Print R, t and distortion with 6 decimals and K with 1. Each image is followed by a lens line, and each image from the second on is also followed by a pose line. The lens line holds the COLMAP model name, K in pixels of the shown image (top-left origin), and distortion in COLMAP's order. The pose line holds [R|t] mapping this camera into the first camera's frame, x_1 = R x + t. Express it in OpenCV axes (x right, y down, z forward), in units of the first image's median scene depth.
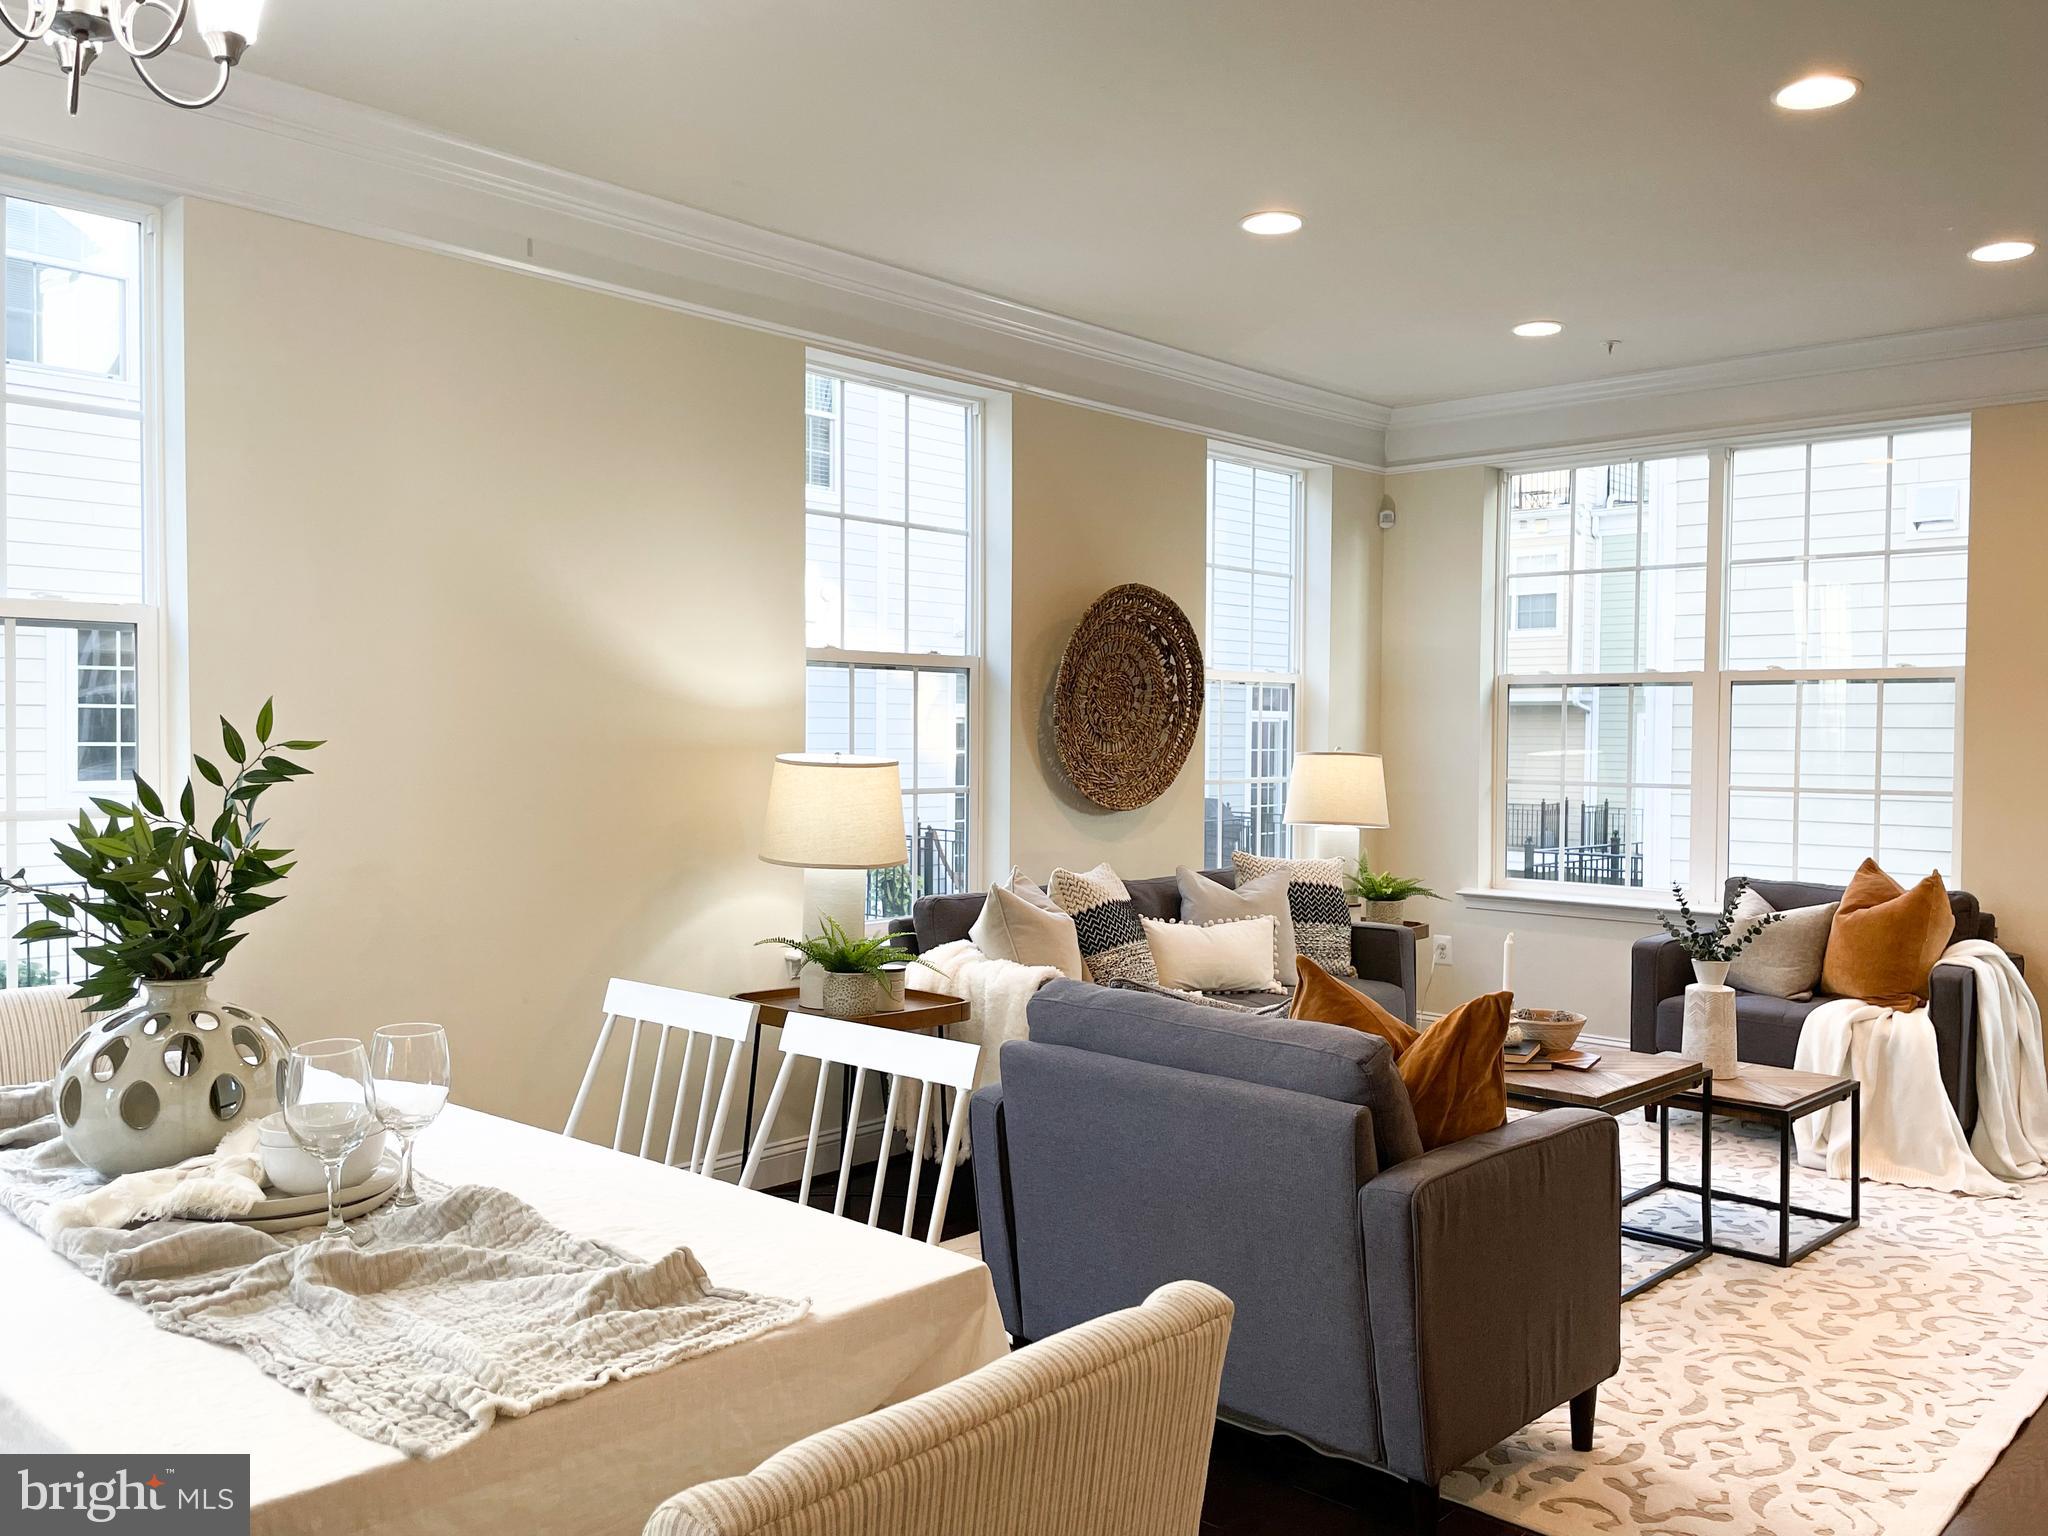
lens RADIAL K [[1666.1, 0, 1024.0], [0, 1666.1, 768.0], [0, 0, 1]] dist [0.089885, -0.124169]
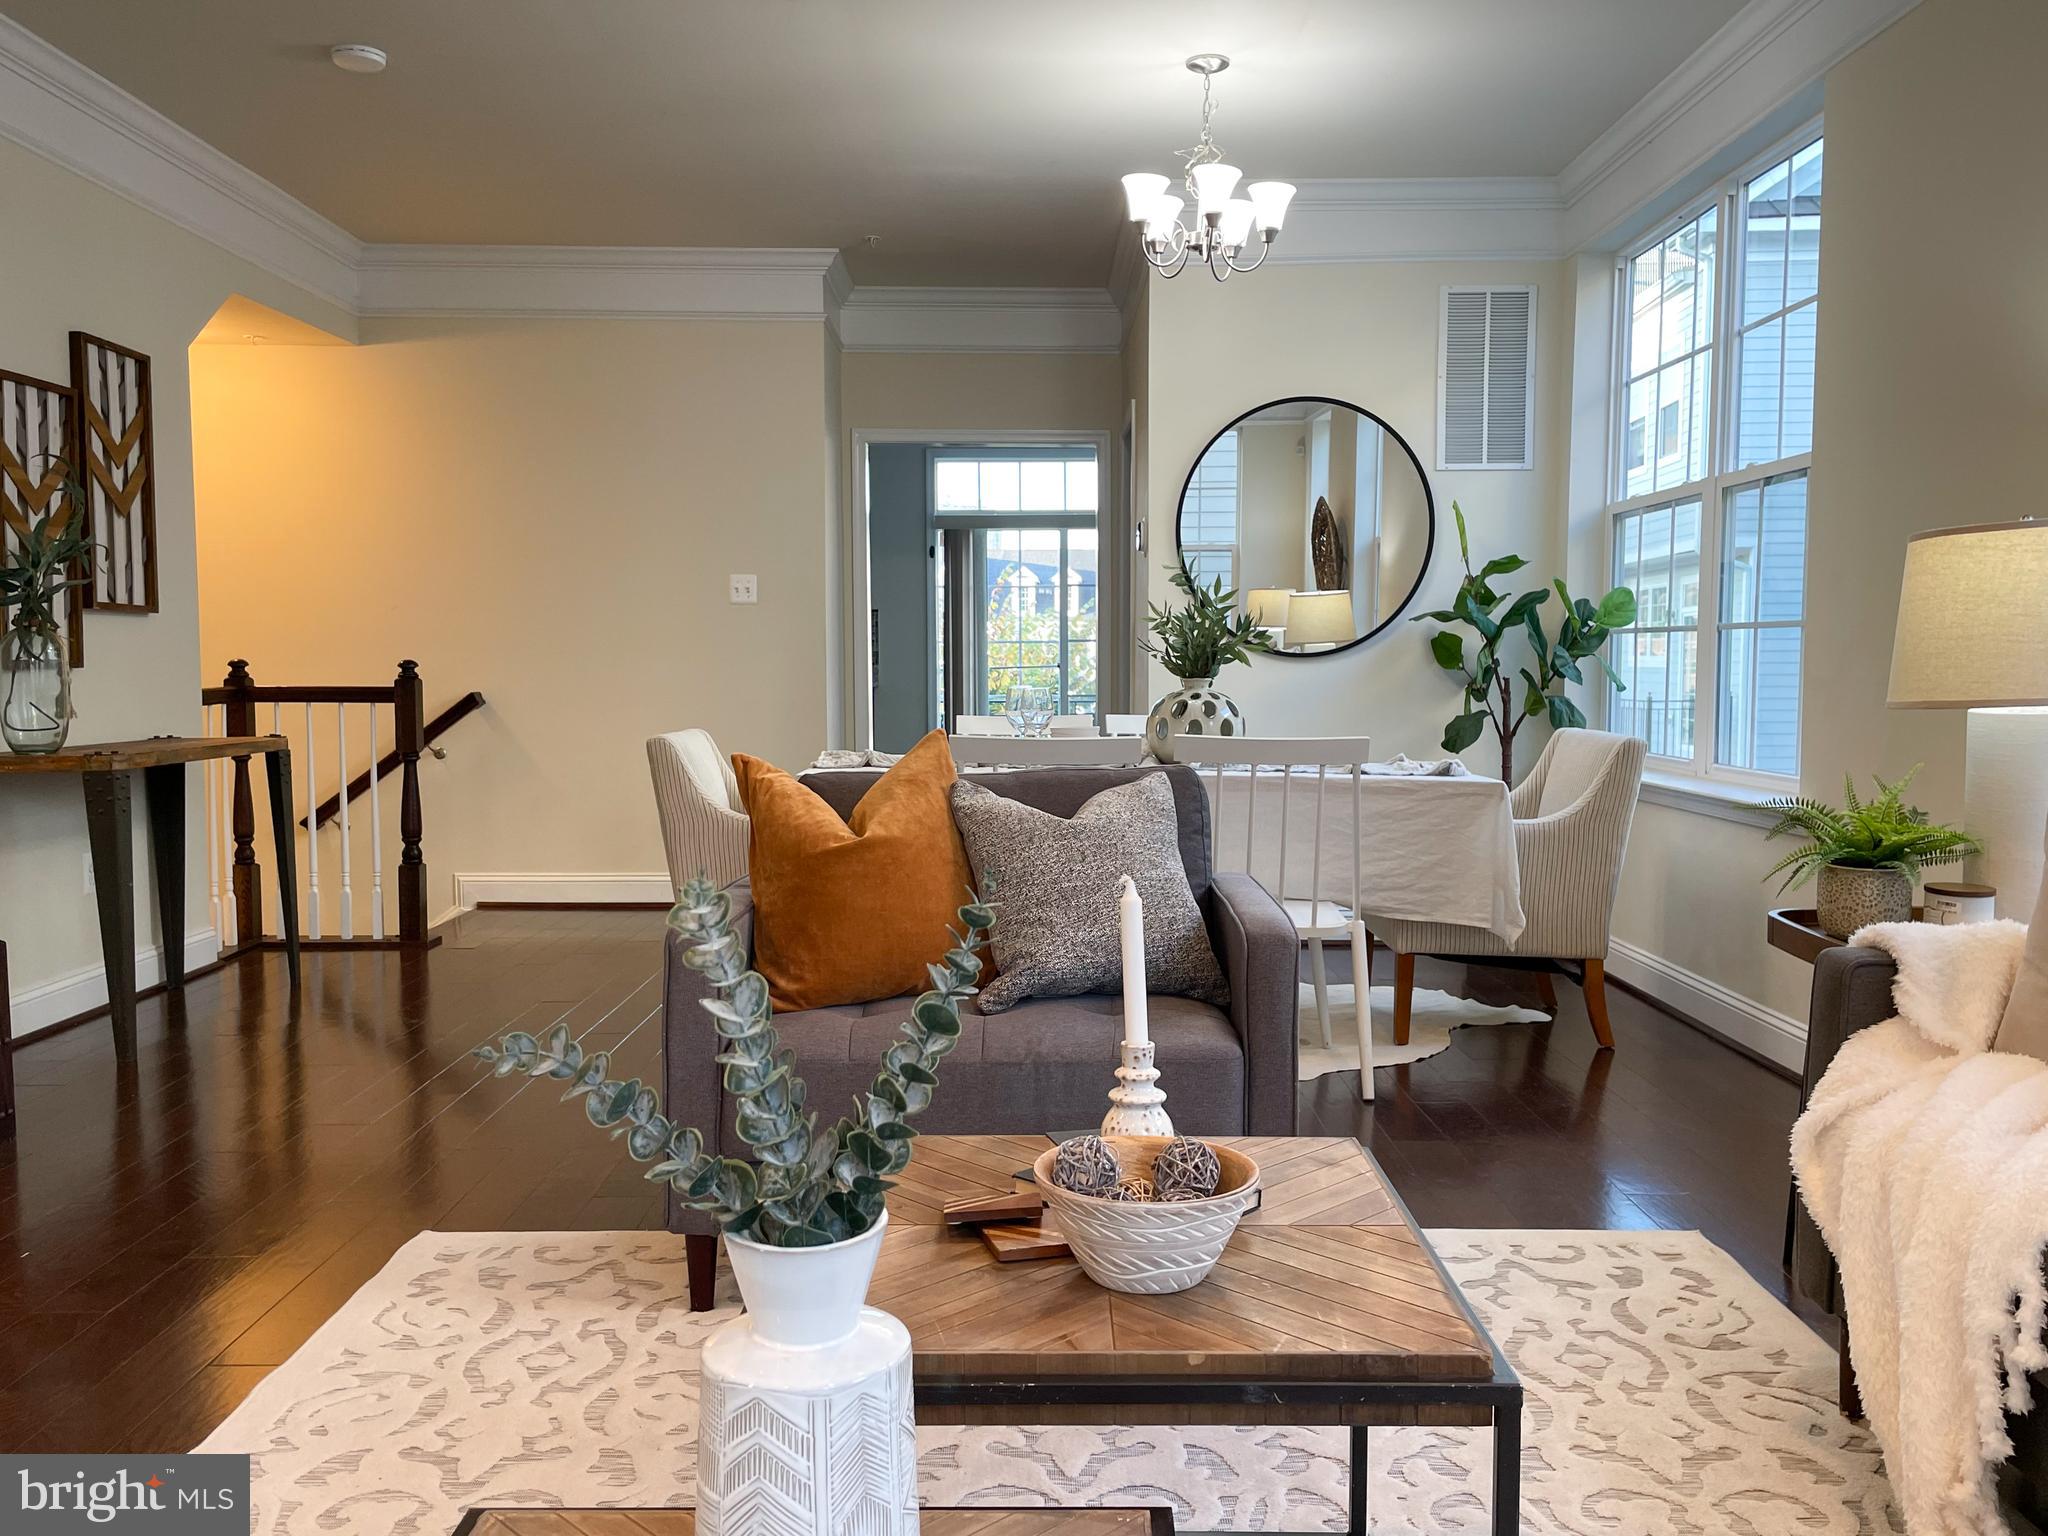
lens RADIAL K [[1651.3, 0, 1044.2], [0, 1651.3, 774.2], [0, 0, 1]] dist [0.094965, -0.130266]
pose [[-0.728228, 0.040088, -0.684162, 0.439591], [-0.019252, 0.996697, 0.078892, 0.033141], [0.685065, 0.070623, -0.725051, 0.973553]]
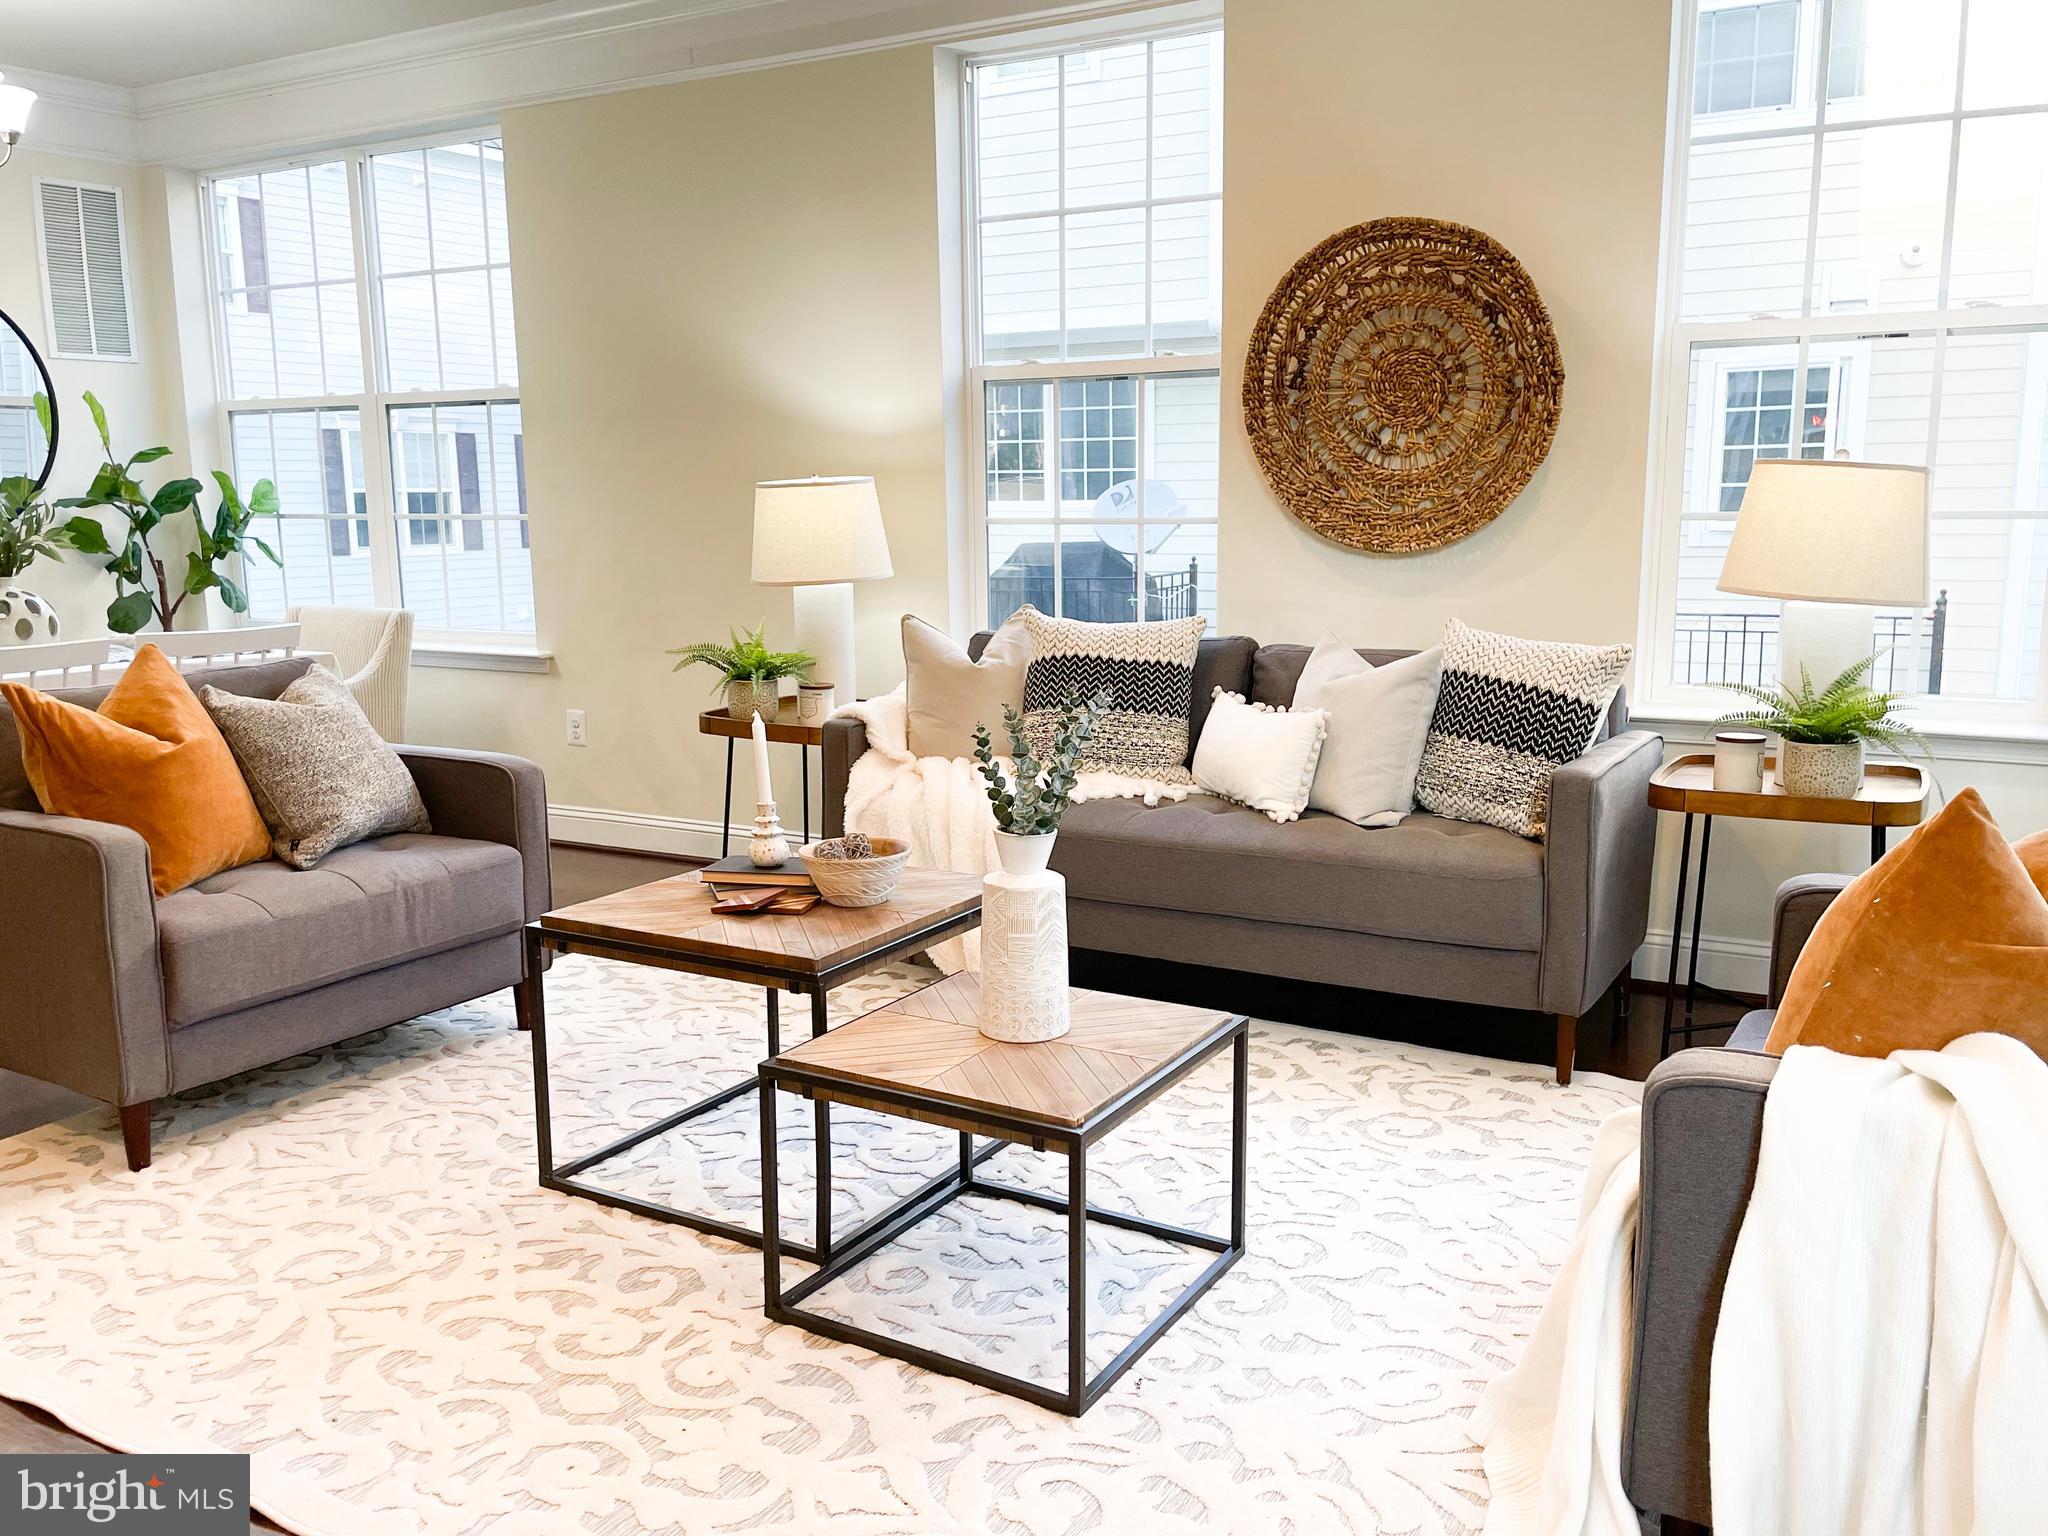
lens RADIAL K [[1651.3, 0, 1044.2], [0, 1651.3, 774.2], [0, 0, 1]] dist [0.094965, -0.130266]
pose [[0.224553, 0.153337, -0.962322, 0.767574], [-0.008888, 0.987823, 0.155326, 0.010625], [0.974421, -0.026325, 0.223182, 0.736305]]
